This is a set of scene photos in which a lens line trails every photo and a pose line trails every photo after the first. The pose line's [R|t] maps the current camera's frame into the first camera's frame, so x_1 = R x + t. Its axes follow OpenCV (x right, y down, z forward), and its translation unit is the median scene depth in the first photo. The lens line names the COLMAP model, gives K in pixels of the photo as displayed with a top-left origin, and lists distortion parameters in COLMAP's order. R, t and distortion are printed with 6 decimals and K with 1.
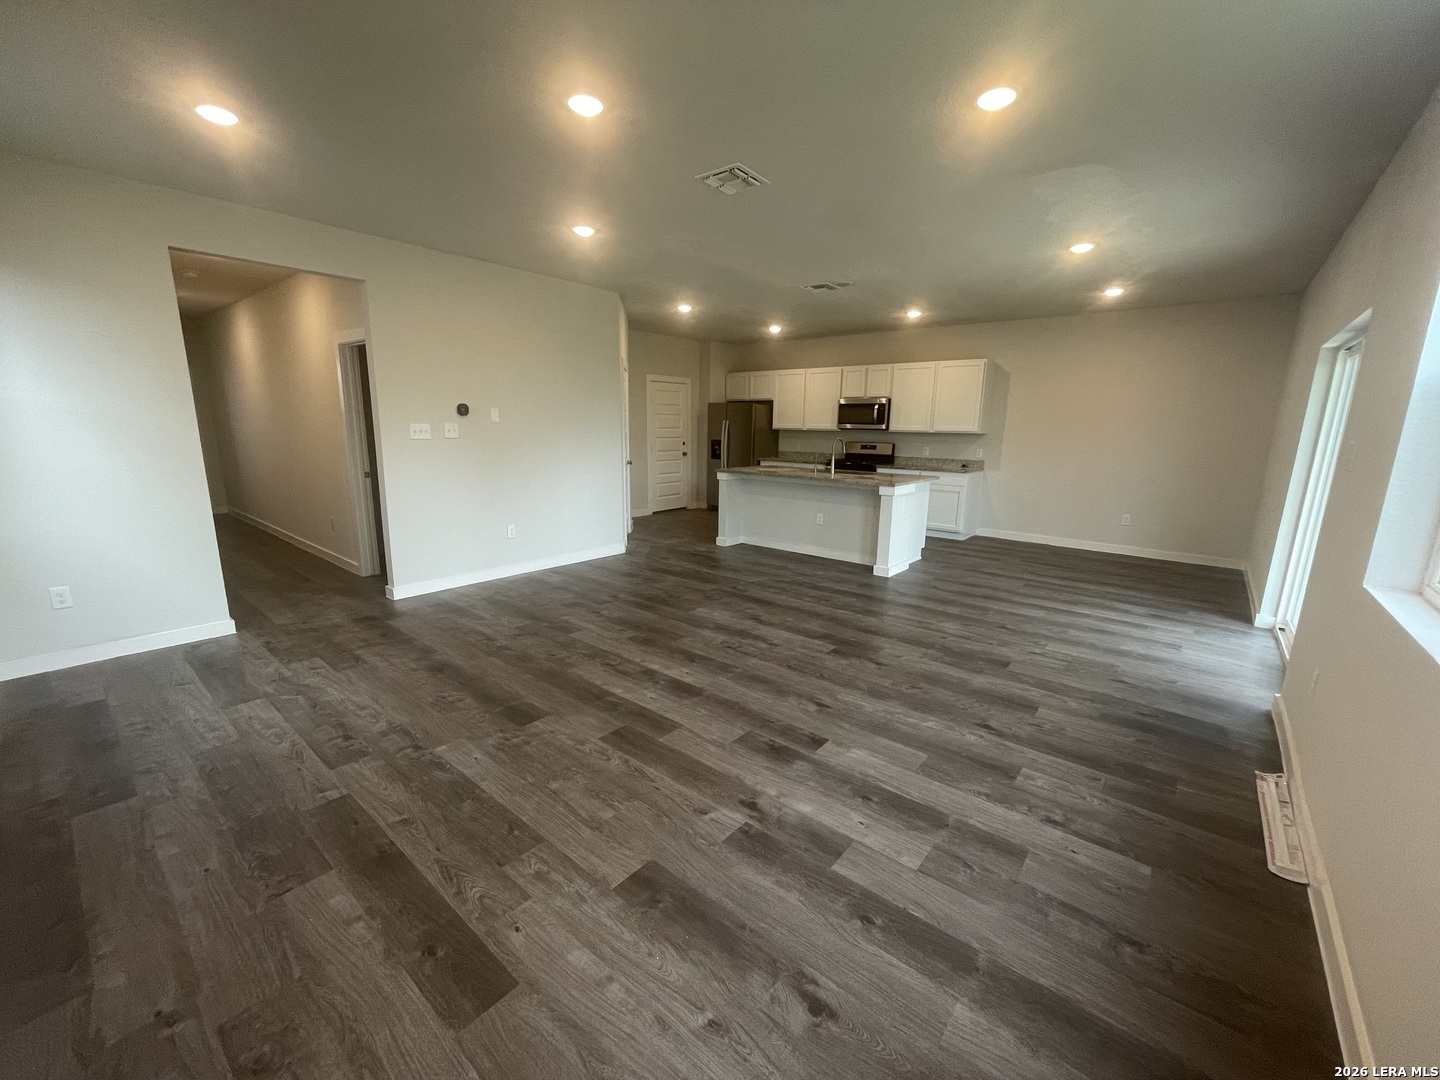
lens RADIAL K [[580.0, 0, 722.3], [0, 580.0, 543.4], [0, 0, 1]] dist [0.001199, -0.000229]
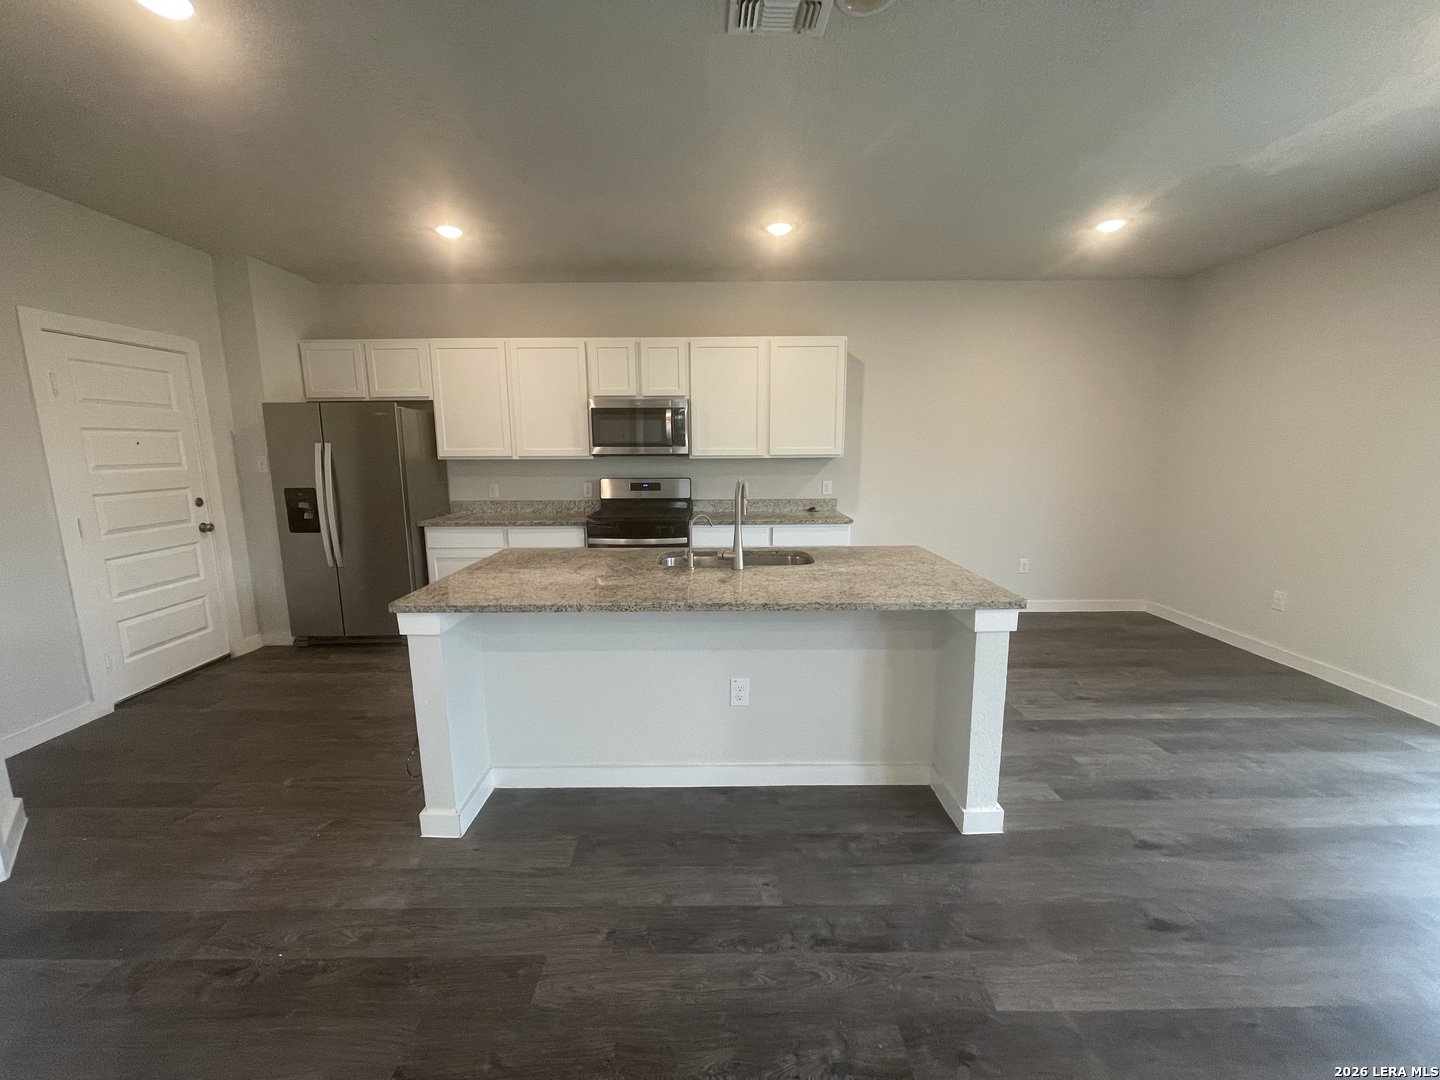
lens RADIAL K [[580.0, 0, 715.6], [0, 580.0, 540.3], [0, 0, 1]] dist [0.001199, -0.000229]
pose [[0.767947, -0.120321, 0.629111, -0.058111], [0.145654, 0.989270, 0.011407, -0.119232], [-0.623733, 0.082873, 0.777232, 0.564615]]
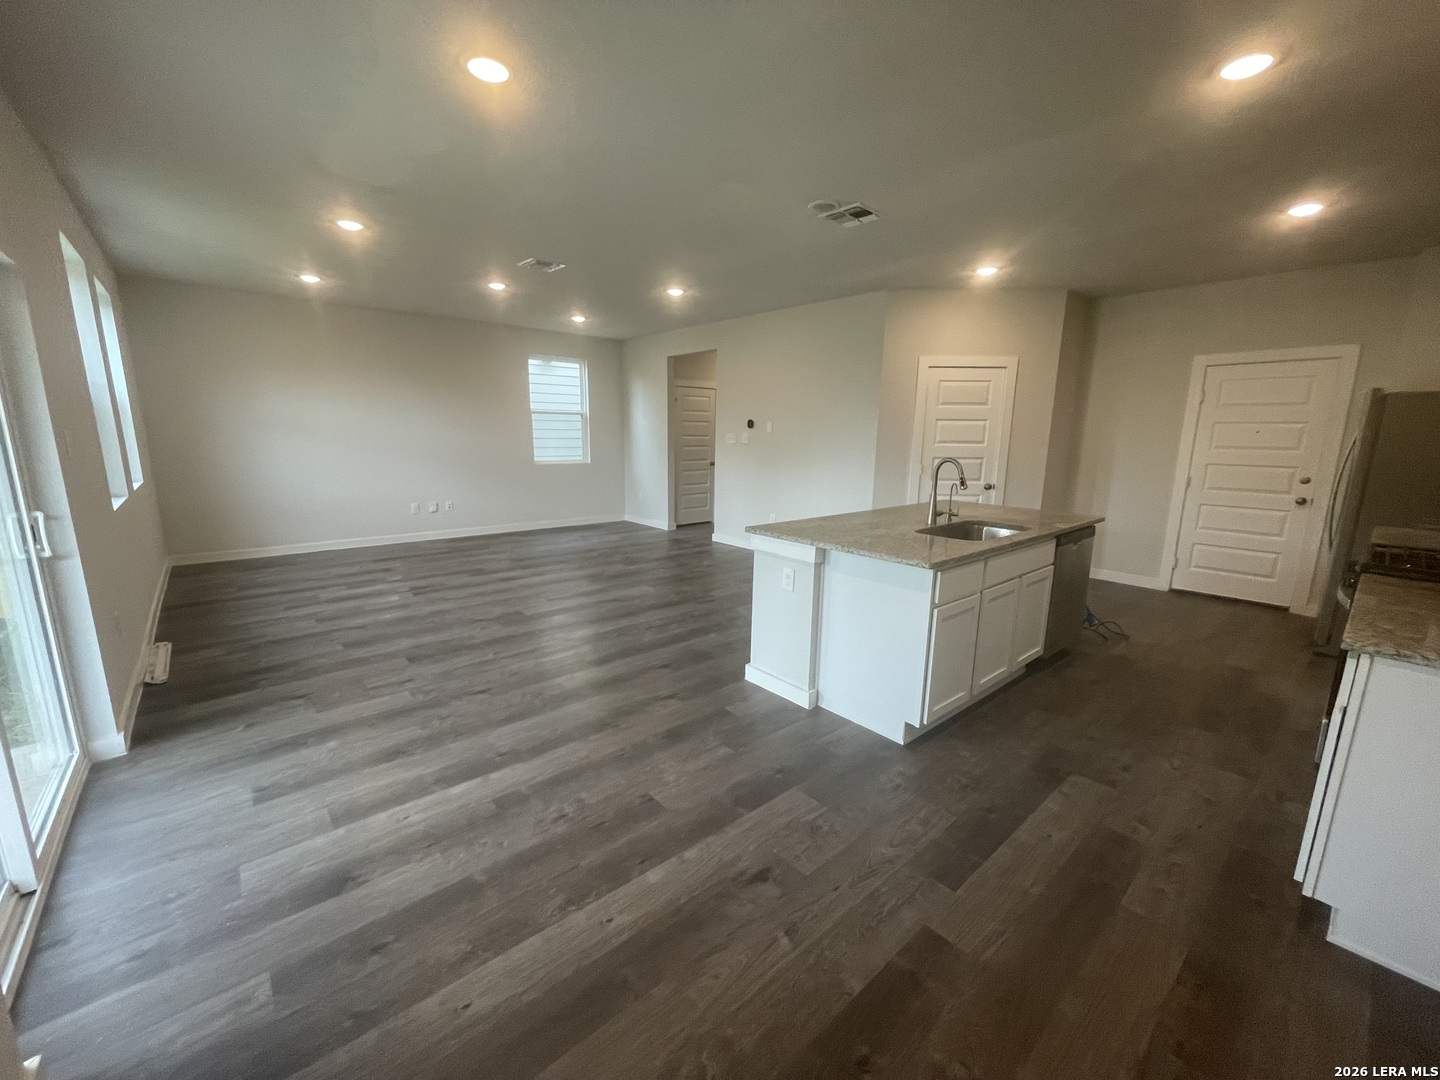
lens RADIAL K [[580.0, 0, 719.3], [0, 580.0, 545.5], [0, 0, 1]] dist [0.001199, -0.000229]
pose [[-0.162274, 0.176228, -0.970882, 0.605117], [-0.216117, 0.953686, 0.209229, -0.138895], [0.962788, 0.243777, -0.116672, 0.712641]]
